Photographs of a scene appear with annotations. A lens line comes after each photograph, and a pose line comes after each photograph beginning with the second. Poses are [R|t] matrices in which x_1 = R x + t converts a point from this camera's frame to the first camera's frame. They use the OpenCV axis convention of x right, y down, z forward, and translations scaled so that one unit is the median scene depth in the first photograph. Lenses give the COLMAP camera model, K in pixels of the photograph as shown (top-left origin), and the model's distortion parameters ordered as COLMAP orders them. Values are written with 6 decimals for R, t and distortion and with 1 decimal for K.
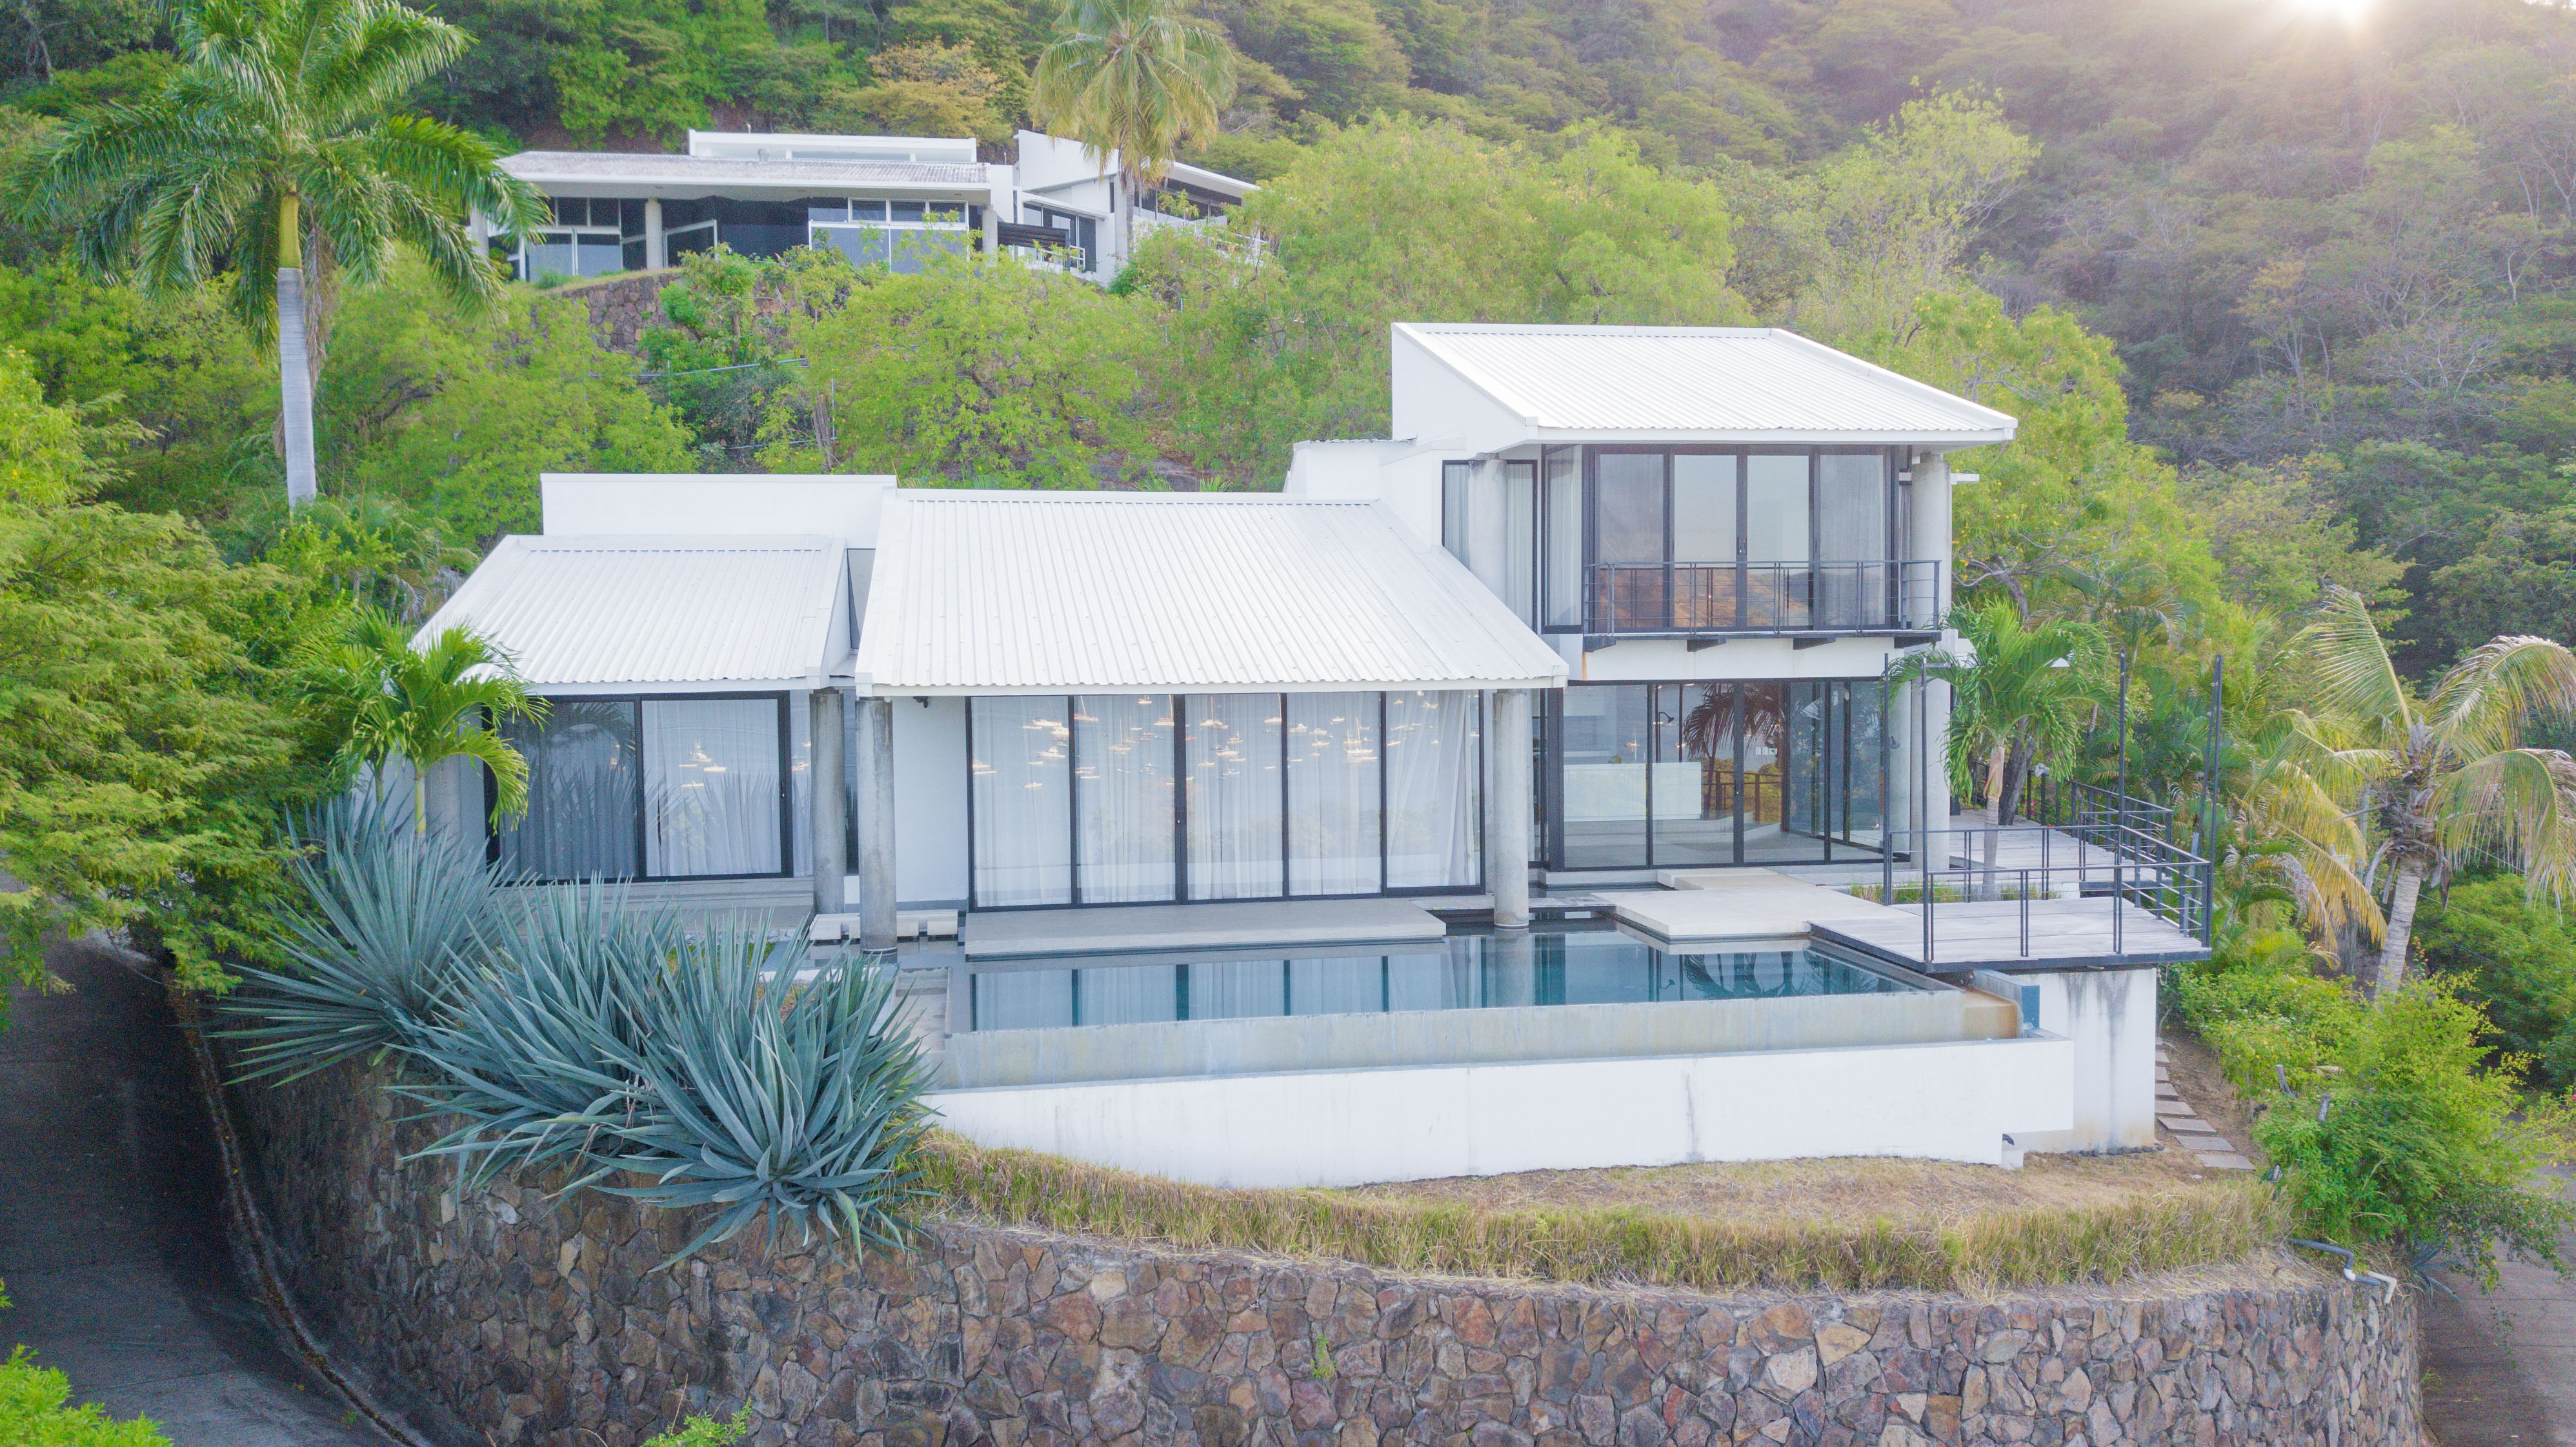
lens RADIAL K [[1947.3, 0, 1288.0], [0, 1947.3, 723.5], [0, 0, 1]] dist [0.000671, -0.010809]
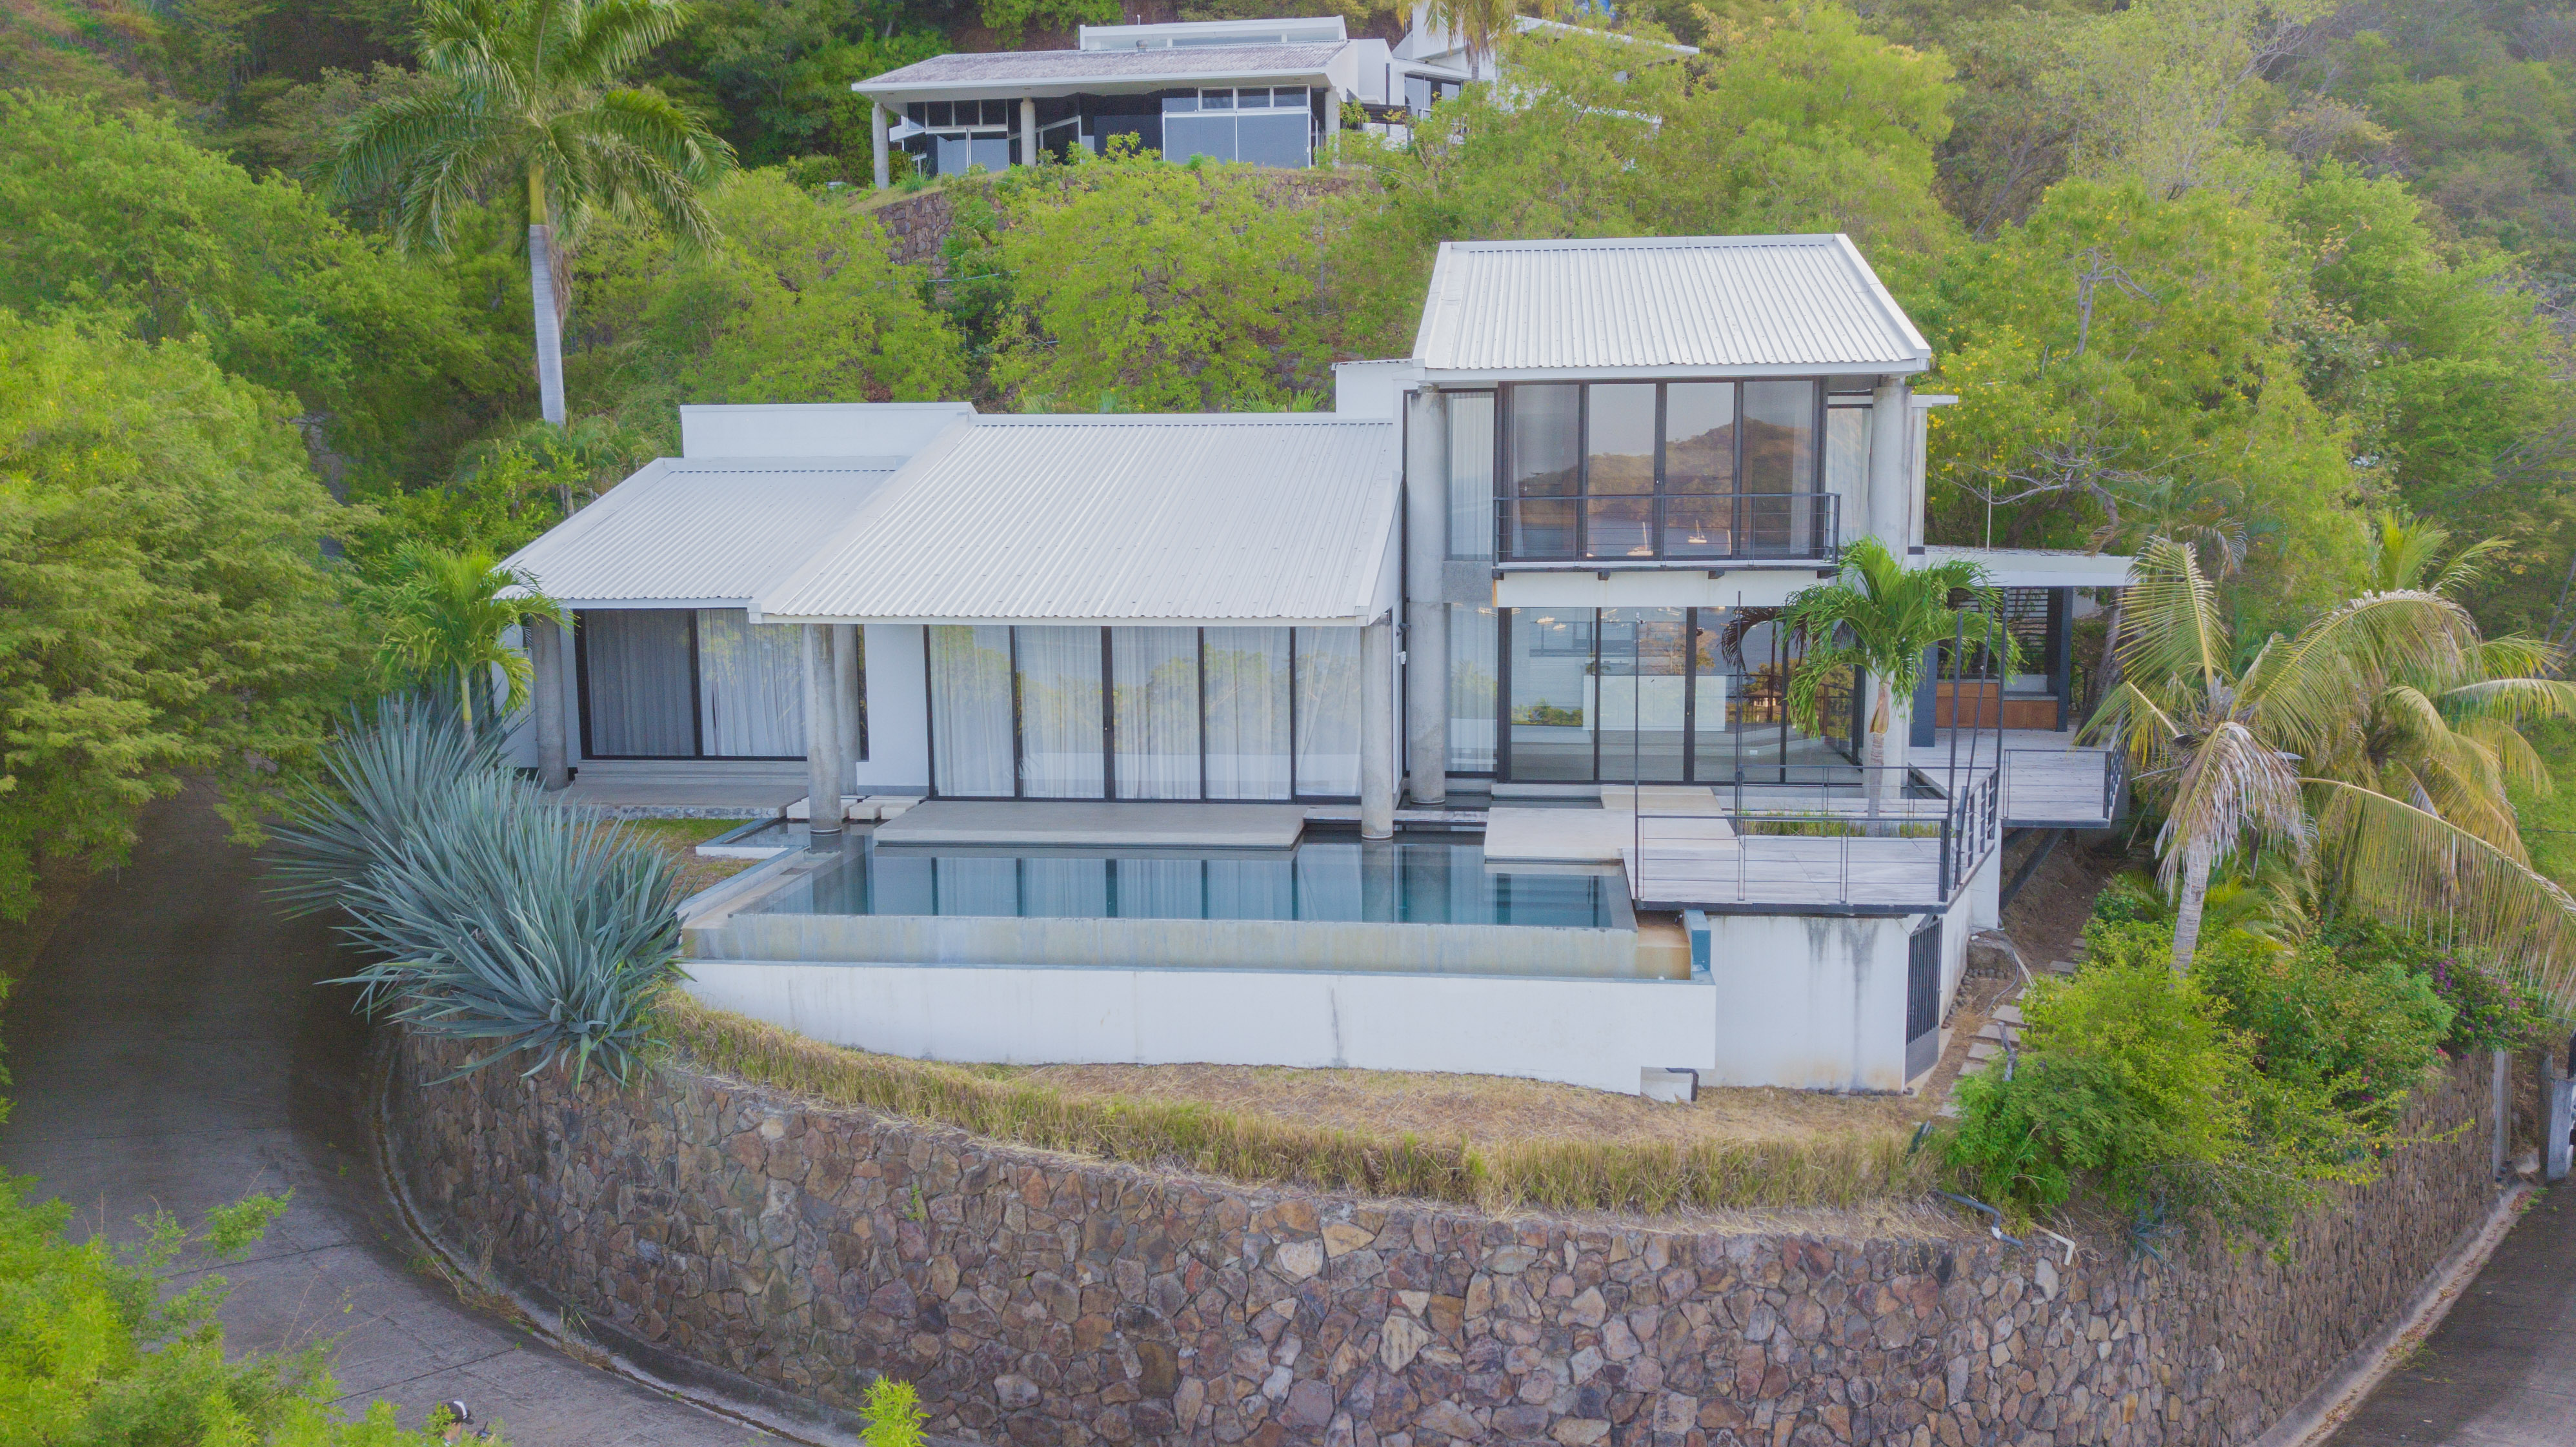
lens RADIAL K [[1935.2, 0, 1288.0], [0, 1935.2, 723.5], [0, 0, 1]] dist [0.037138, -0.157599]
pose [[0.960940, 0.036713, -0.274310, 0.530530], [-0.014450, 0.996466, 0.082743, -0.069987], [0.276378, -0.075547, 0.958075, -0.061426]]
